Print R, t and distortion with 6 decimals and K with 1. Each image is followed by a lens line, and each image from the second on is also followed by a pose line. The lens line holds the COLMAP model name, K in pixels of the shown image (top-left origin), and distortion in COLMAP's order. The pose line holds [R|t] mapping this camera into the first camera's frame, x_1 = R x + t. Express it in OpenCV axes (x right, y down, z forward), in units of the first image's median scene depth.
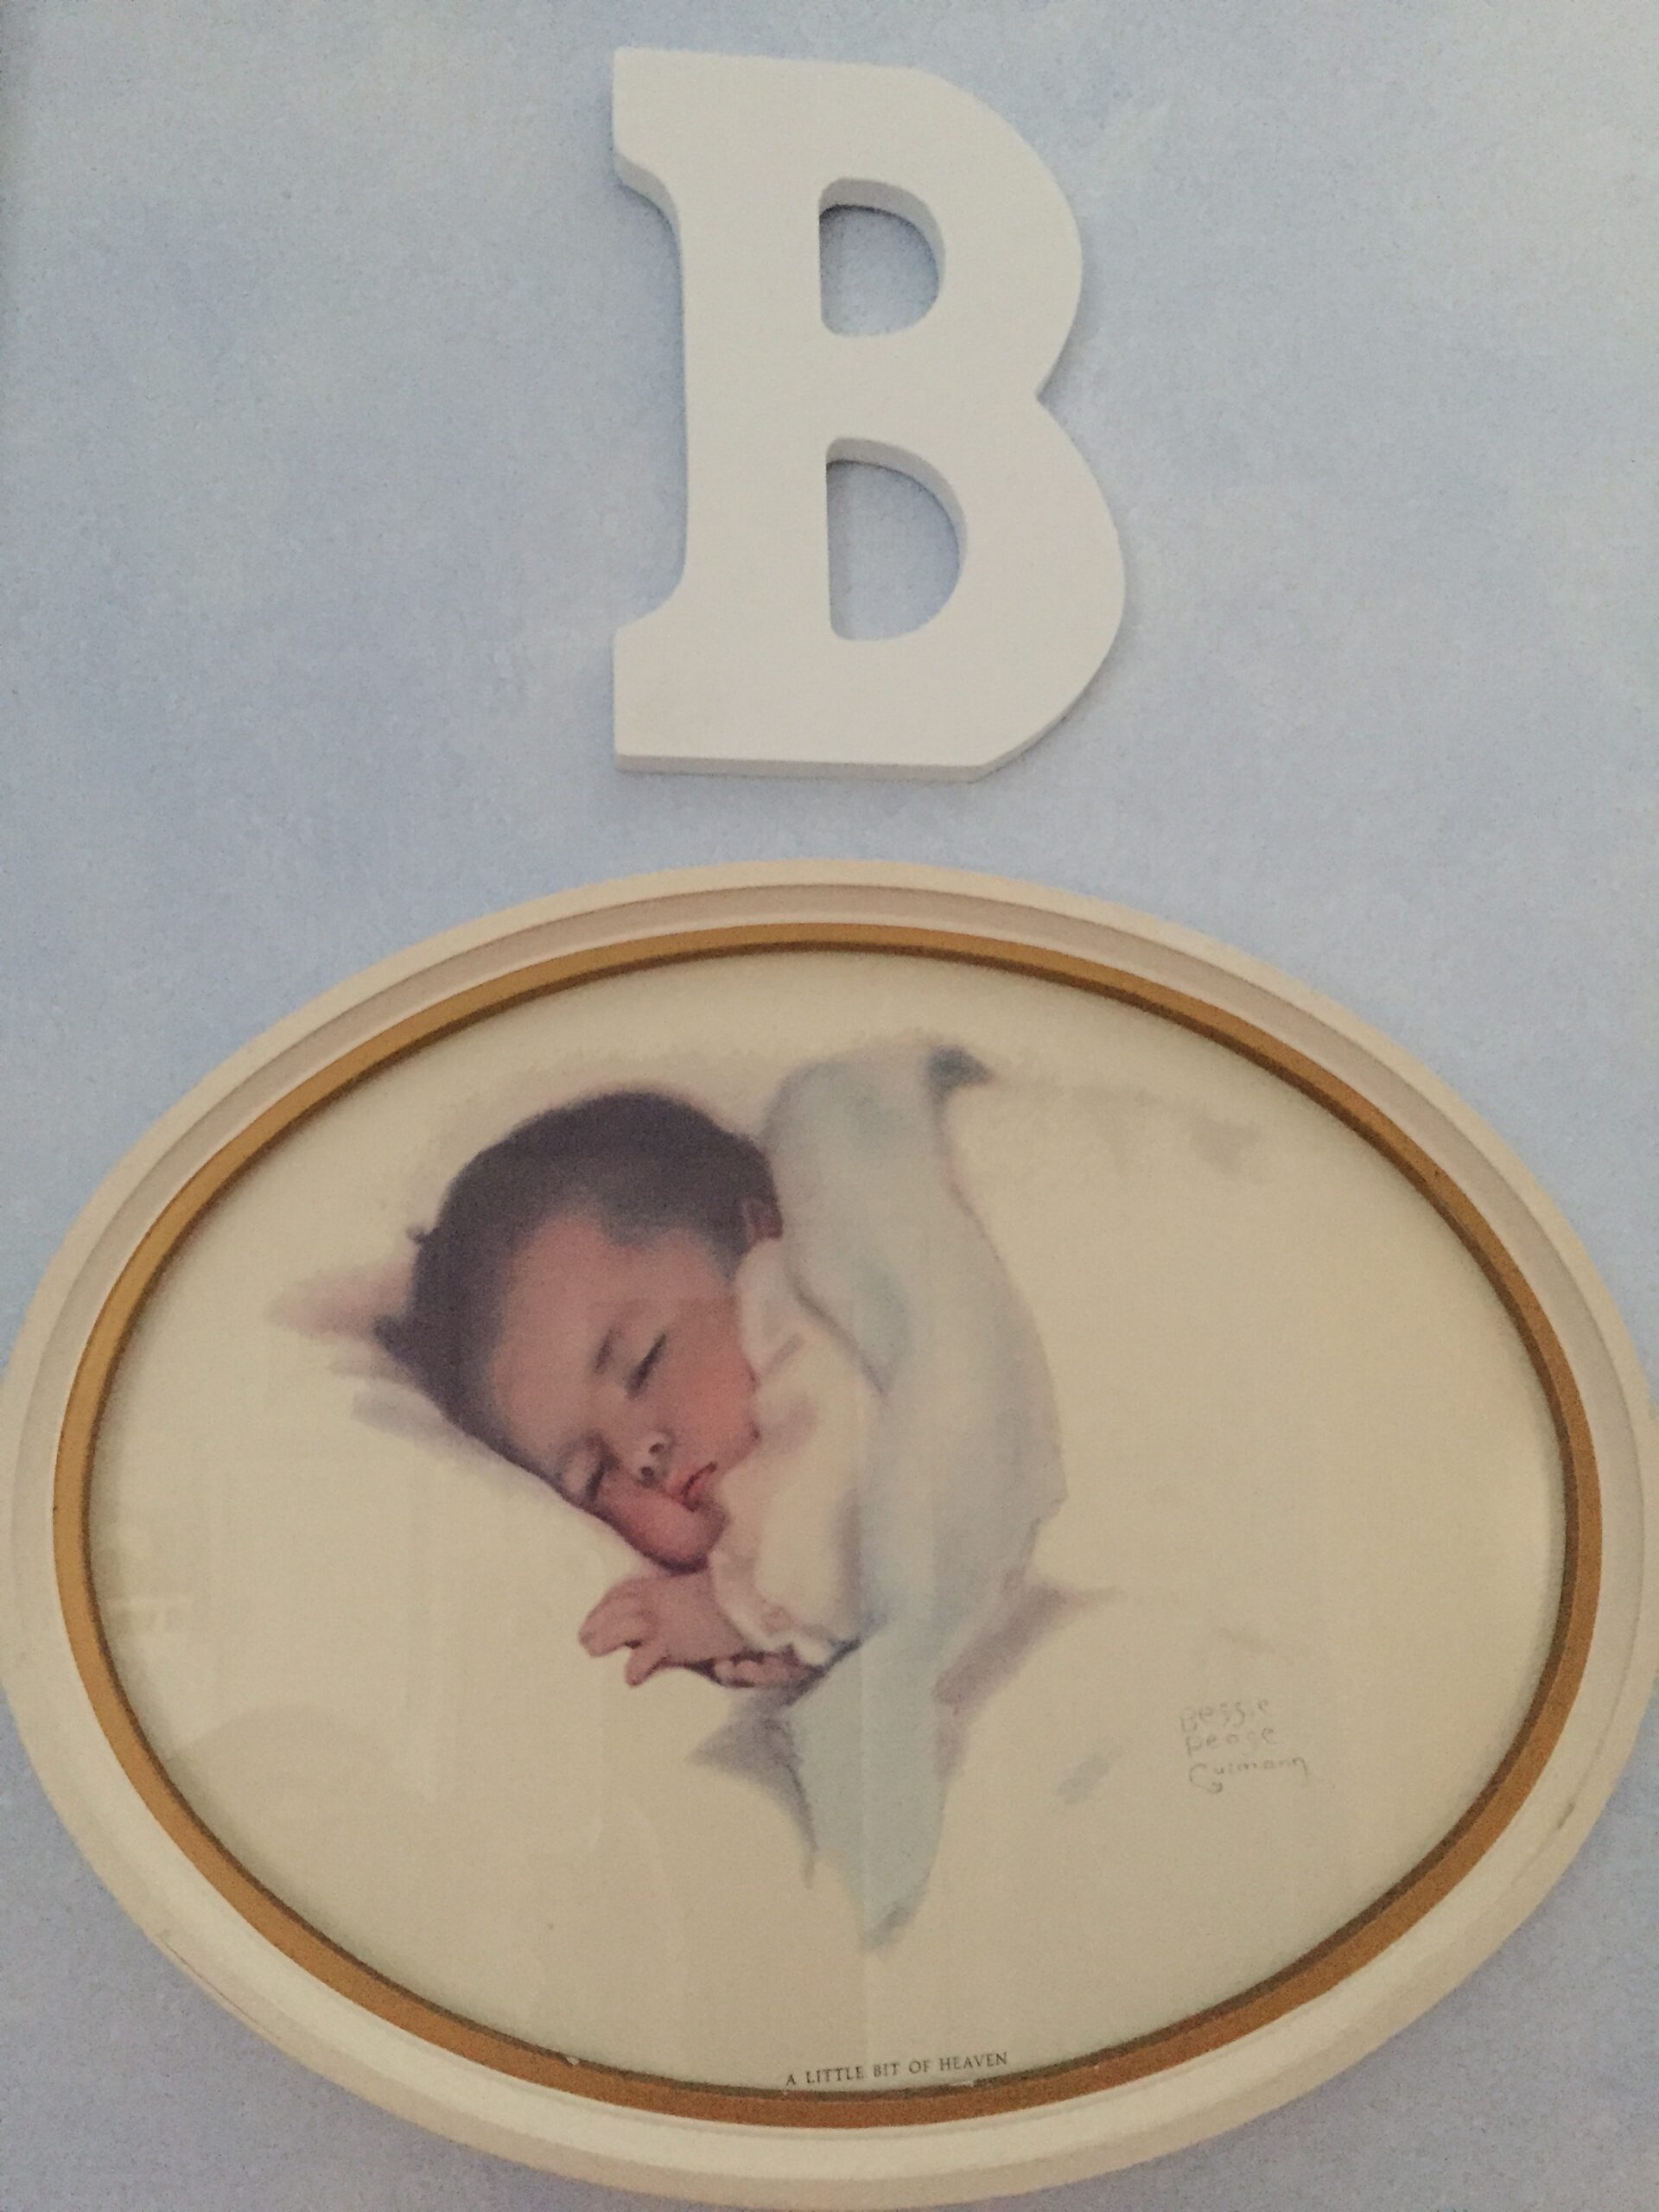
lens RADIAL K [[1869.2, 0, 828.0], [0, 1869.2, 1115.0], [0, 0, 1]] dist [0.073739, -0.071050]
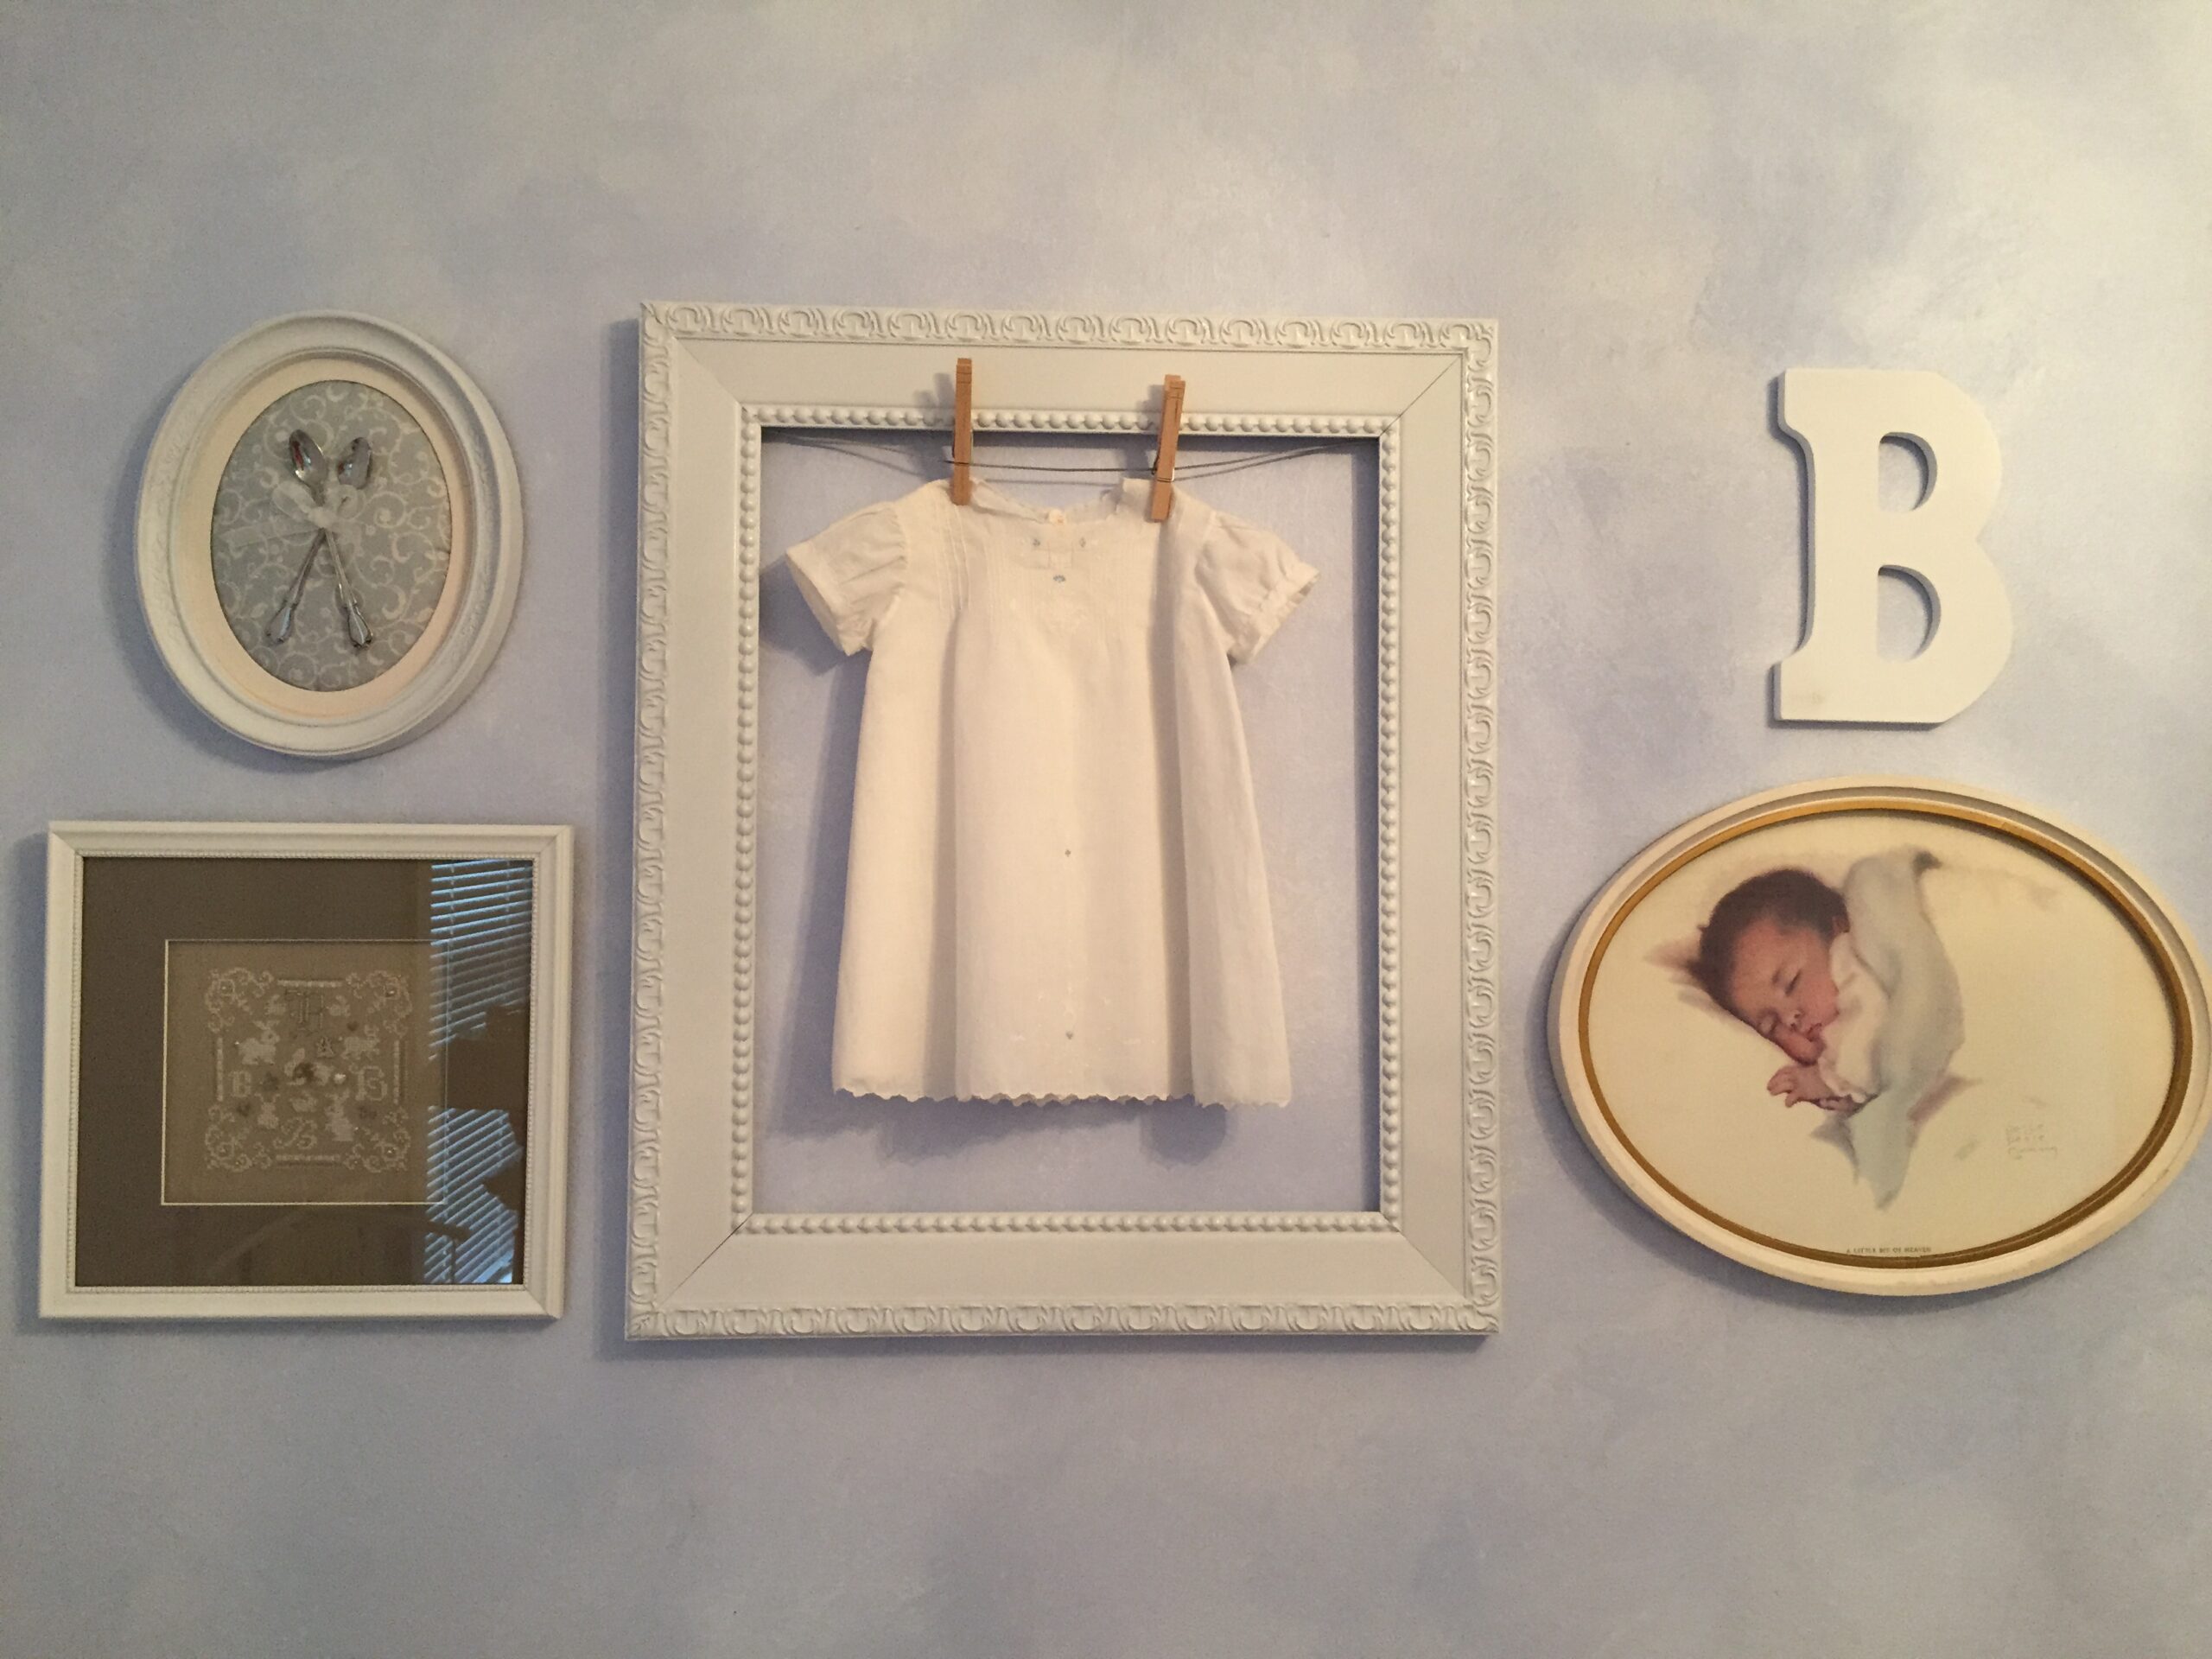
lens RADIAL K [[1869.2, 0, 1121.9], [0, 1869.2, 836.5], [0, 0, 1]] dist [0.073739, -0.071050]
pose [[0.996076, 0.036589, -0.080586, -0.787032], [-0.020612, 0.981409, 0.190821, -0.513246], [0.086070, -0.188411, 0.978311, -1.474665]]
